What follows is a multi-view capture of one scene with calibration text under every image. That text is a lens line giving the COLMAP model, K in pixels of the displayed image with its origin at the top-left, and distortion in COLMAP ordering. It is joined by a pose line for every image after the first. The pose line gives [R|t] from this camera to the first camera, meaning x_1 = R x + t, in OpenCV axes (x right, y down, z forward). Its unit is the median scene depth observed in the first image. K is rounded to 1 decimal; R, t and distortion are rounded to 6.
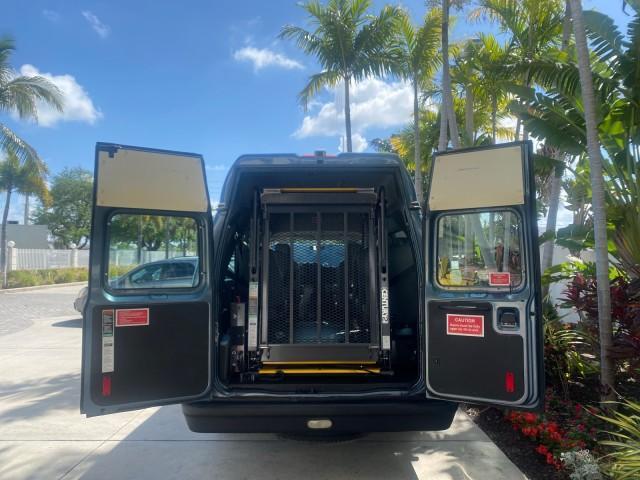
lens RADIAL K [[488.7, 0, 318.5], [0, 488.7, 238.4], [0, 0, 1]] dist [0.008509, 0.003839]
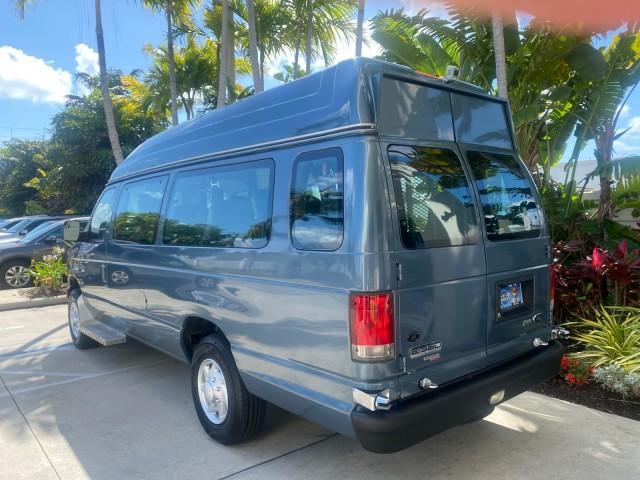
lens RADIAL K [[492.2, 0, 320.3], [0, 492.2, 237.1], [0, 0, 1]] dist [0.002088, 0.003803]
pose [[0.772056, -0.040305, 0.634275, -0.290369], [-0.009350, 0.997159, 0.074745, 0.014995], [-0.635486, -0.063638, 0.769486, 0.208922]]
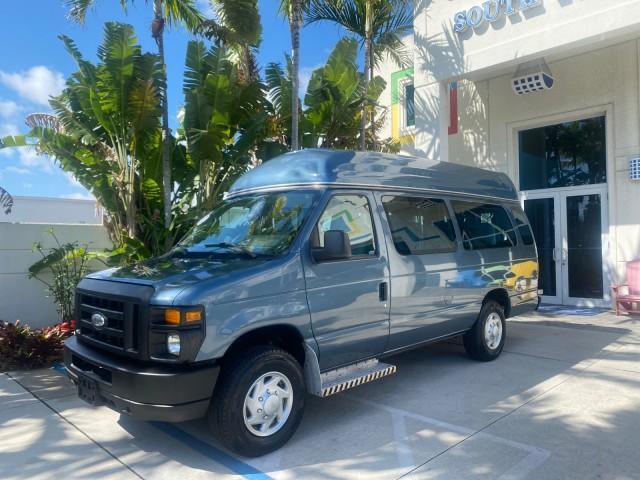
lens RADIAL K [[488.7, 0, 318.5], [0, 488.7, 238.4], [0, 0, 1]] dist [0.008509, 0.003839]
pose [[-0.697480, 0.018521, 0.716365, -0.438669], [-0.019084, 0.998831, -0.044406, 0.072653], [-0.716350, -0.044643, -0.696311, 1.241199]]
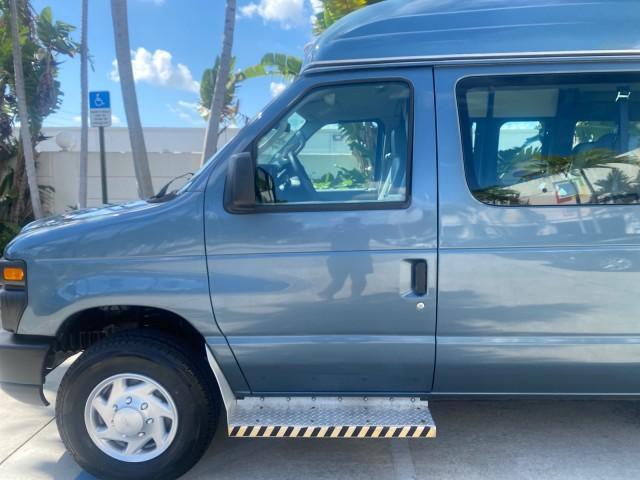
lens RADIAL K [[503.3, 0, 320.0], [0, 503.3, 240.0], [0, 0, 1]] dist [0.004977, 0.002479]
pose [[0.042976, -0.121535, 0.991656, -0.377697], [-0.045376, 0.991312, 0.123459, 0.054600], [-0.998045, -0.050303, 0.037088, 0.868819]]
